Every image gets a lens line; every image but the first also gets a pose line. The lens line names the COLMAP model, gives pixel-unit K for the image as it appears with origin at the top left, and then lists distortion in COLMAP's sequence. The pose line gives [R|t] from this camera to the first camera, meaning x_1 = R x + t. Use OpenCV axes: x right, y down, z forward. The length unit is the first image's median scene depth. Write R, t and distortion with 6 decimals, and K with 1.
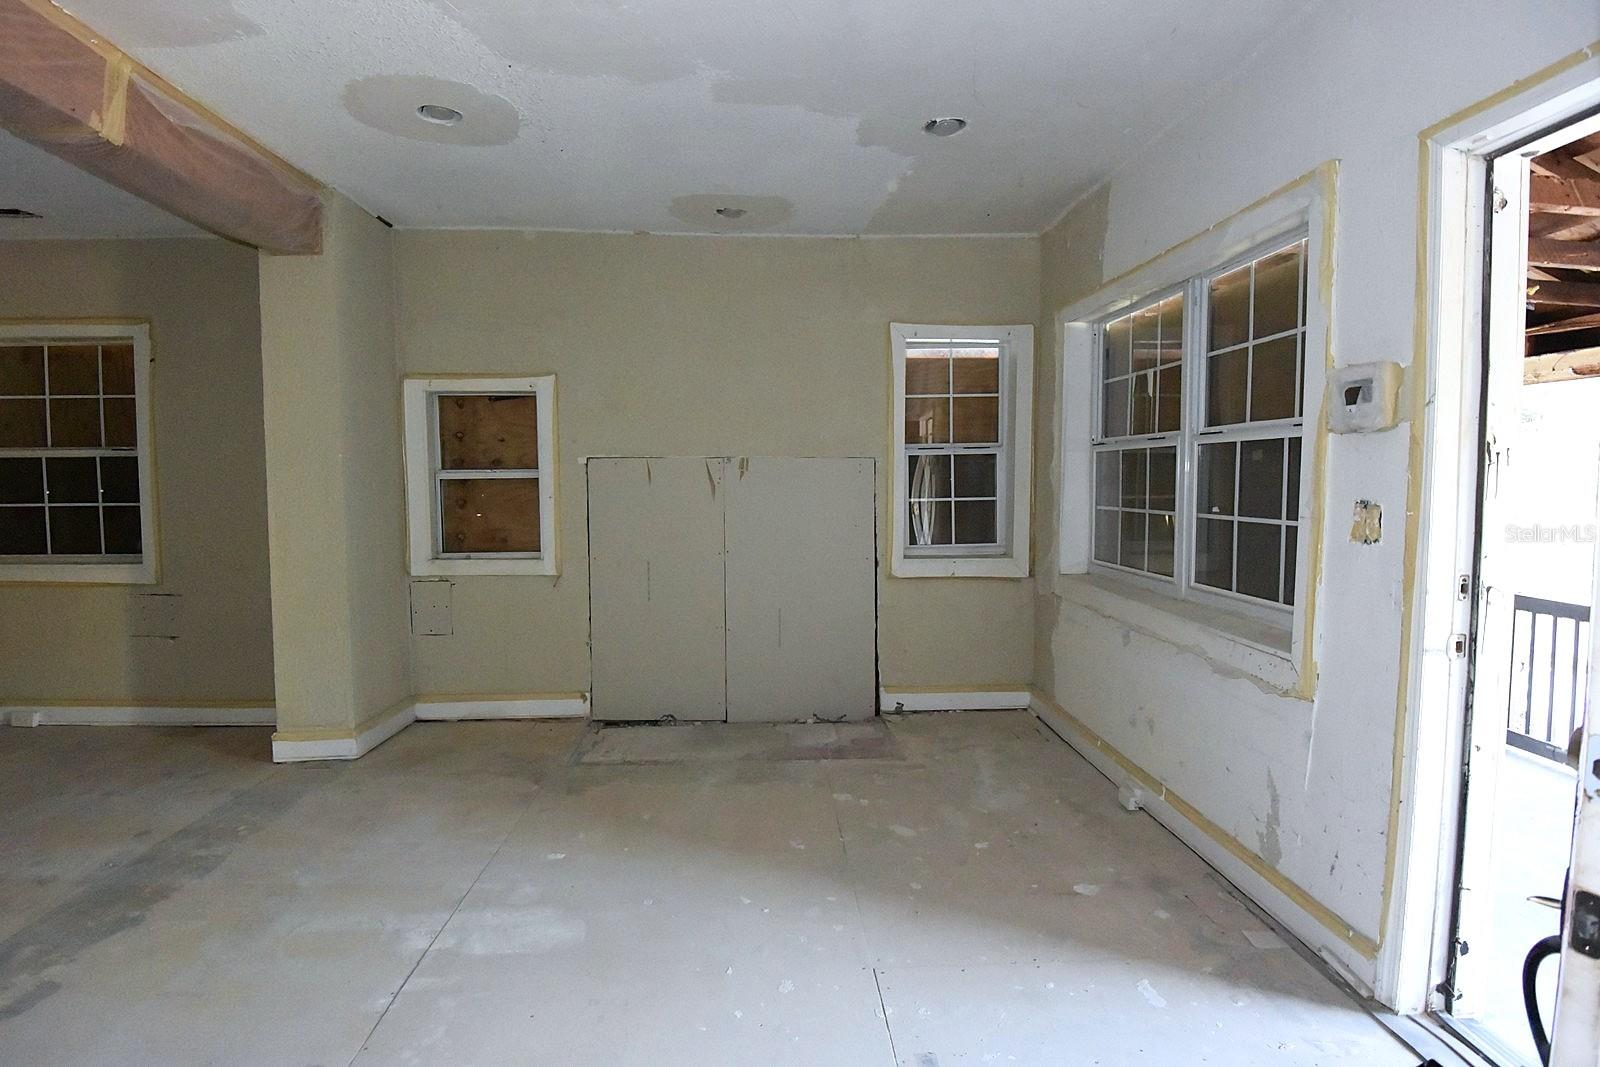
lens RADIAL K [[832.3, 0, 803.4], [0, 832.3, 541.2], [0, 0, 1]] dist [-0.021609, -0.009736]
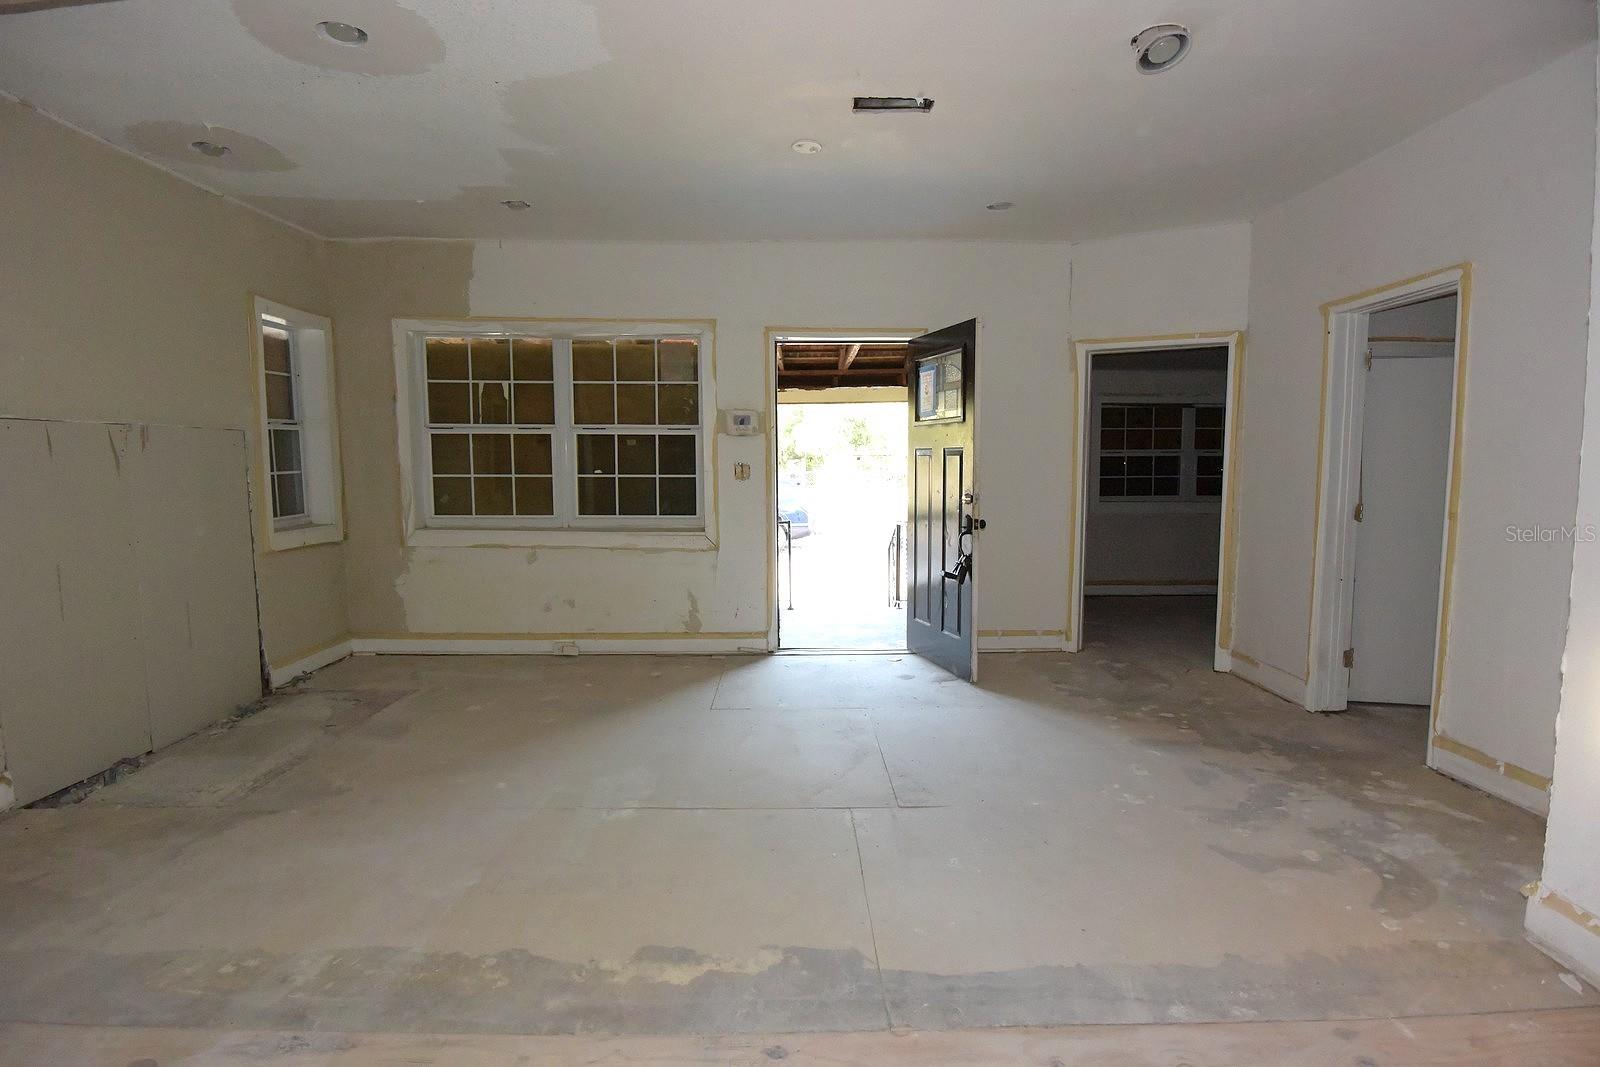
lens RADIAL K [[832.3, 0, 803.3], [0, 832.3, 535.1], [0, 0, 1]] dist [-0.021609, -0.009736]
pose [[0.042442, -0.086506, 0.995347, -1.100145], [0.072078, 0.993914, 0.083308, -0.016836], [-0.996496, 0.068207, 0.048418, 0.410931]]
